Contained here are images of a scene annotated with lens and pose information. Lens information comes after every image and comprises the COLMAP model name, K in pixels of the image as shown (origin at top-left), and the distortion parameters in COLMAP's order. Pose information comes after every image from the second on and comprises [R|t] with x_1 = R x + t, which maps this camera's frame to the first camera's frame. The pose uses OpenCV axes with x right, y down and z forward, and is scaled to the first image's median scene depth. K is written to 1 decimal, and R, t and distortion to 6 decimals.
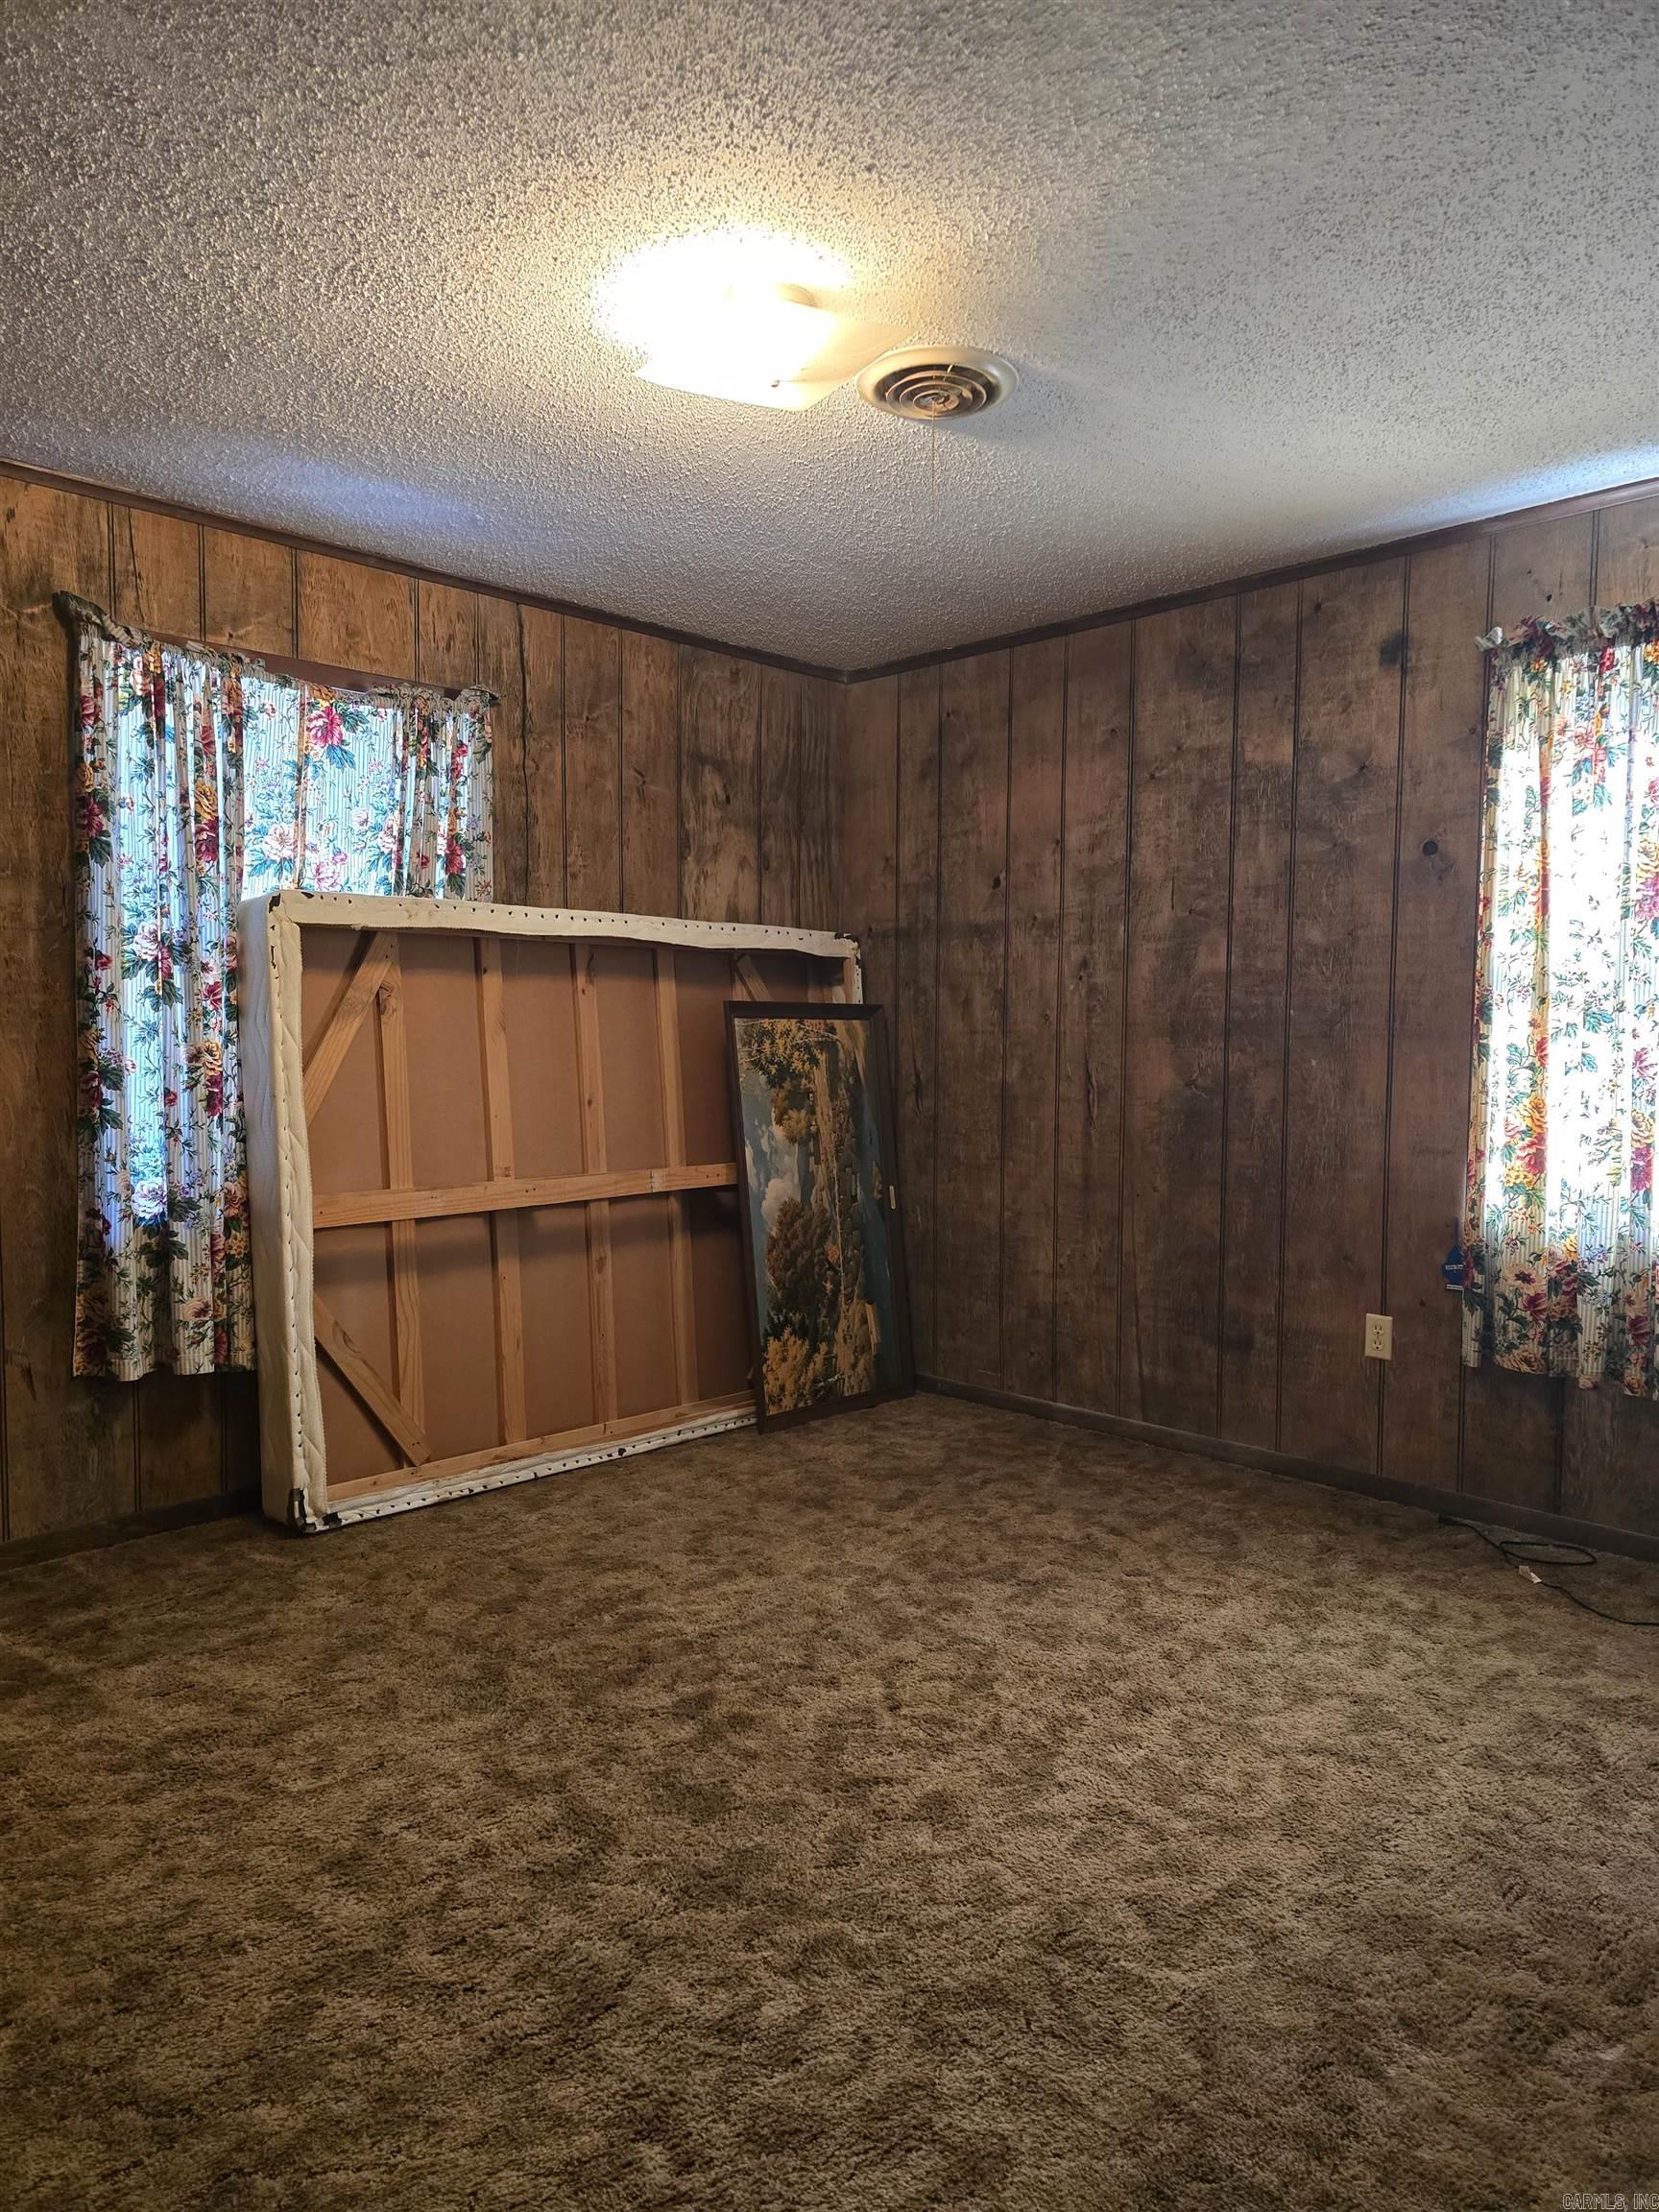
lens RADIAL K [[1490.4, 0, 831.1], [0, 1490.4, 1115.7], [0, 0, 1]] dist [0.068691, -0.062802]
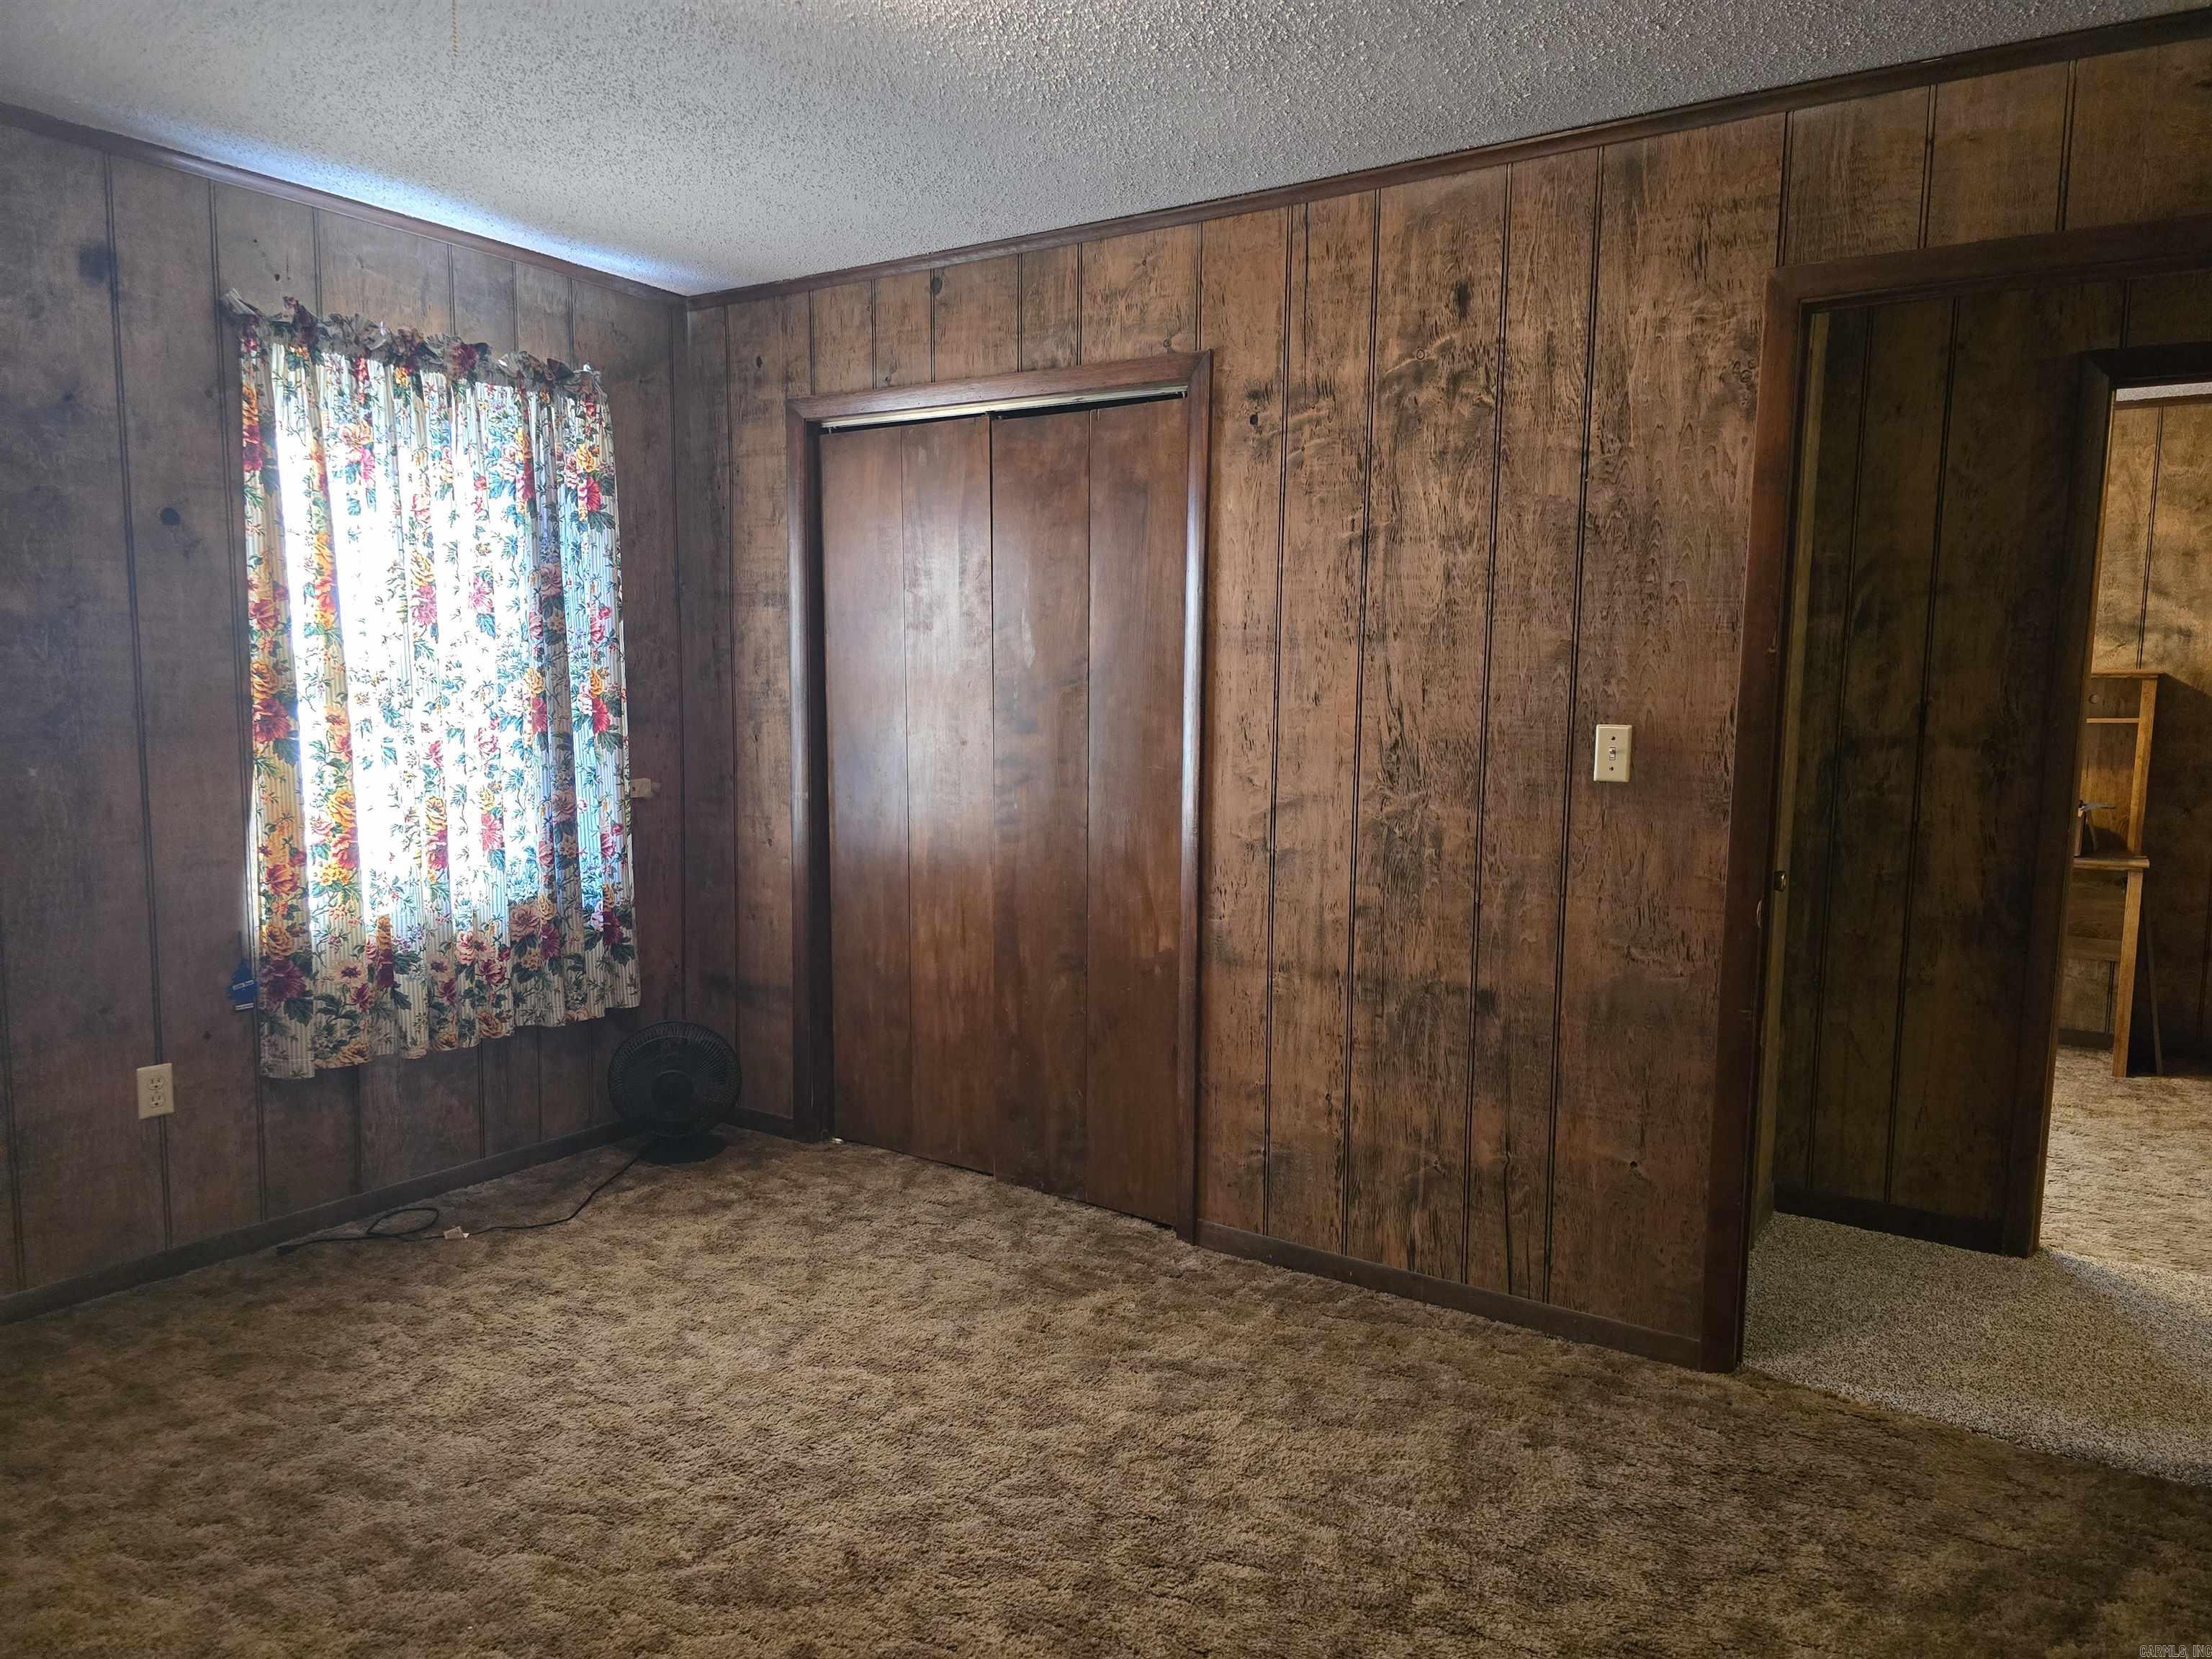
lens RADIAL K [[1490.4, 0, 1105.0], [0, 1490.4, 828.2], [0, 0, 1]] dist [0.068691, -0.062802]
pose [[-0.197627, -0.102459, 0.974908, -0.619361], [0.041265, 0.992772, 0.112702, -0.081745], [-0.979408, 0.062502, -0.191970, 0.702481]]
